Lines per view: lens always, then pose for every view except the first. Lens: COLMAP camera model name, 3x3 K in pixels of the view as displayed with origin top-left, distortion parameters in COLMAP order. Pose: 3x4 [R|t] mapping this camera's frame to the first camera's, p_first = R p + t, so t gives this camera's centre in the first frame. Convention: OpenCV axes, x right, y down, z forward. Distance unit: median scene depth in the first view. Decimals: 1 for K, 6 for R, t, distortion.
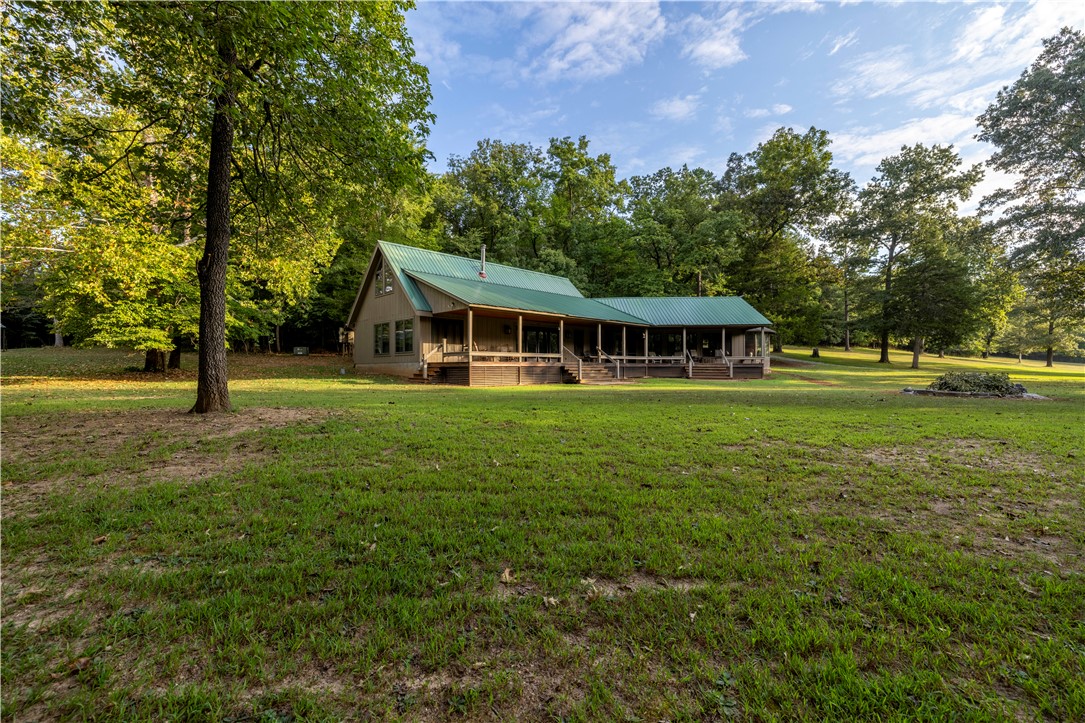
lens RADIAL K [[468.6, 0, 542.5], [0, 468.6, 361.5], [0, 0, 1]] dist [0.001321, -0.000014]
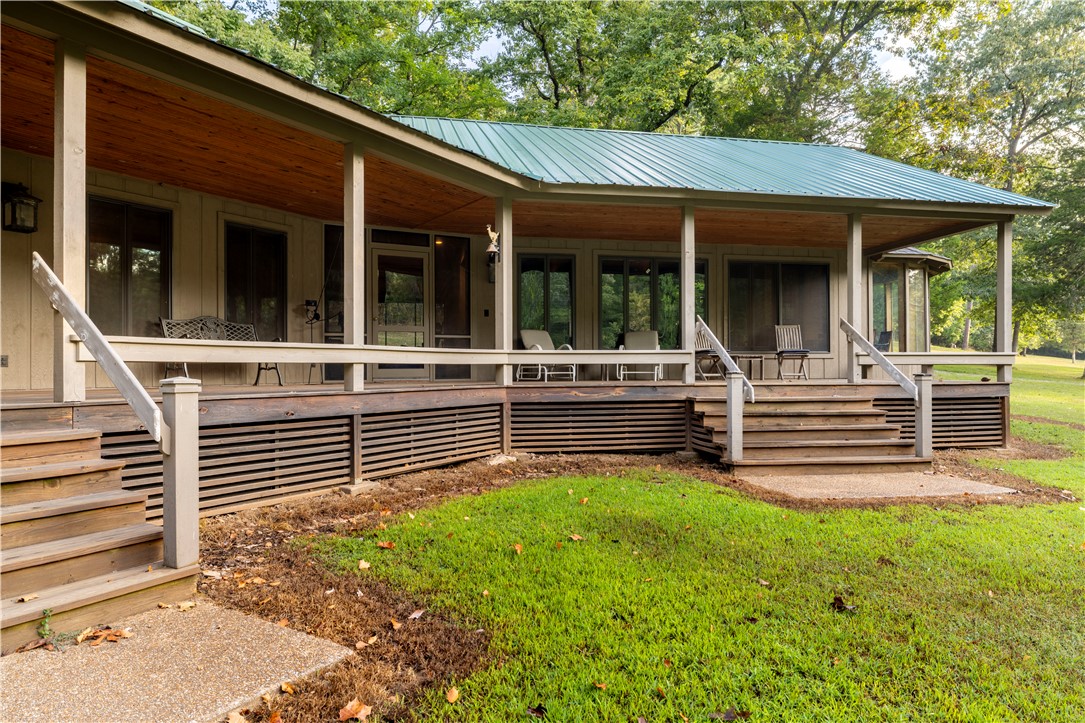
lens RADIAL K [[686.9, 0, 542.5], [0, 686.9, 361.5], [0, 0, 1]] dist [-0.003167, 0.000311]
pose [[0.973808, -0.000679, 0.227373, 0.173103], [0.000792, 1.000000, -0.000407, -0.005701], [-0.227372, 0.000576, 0.973808, 0.725173]]
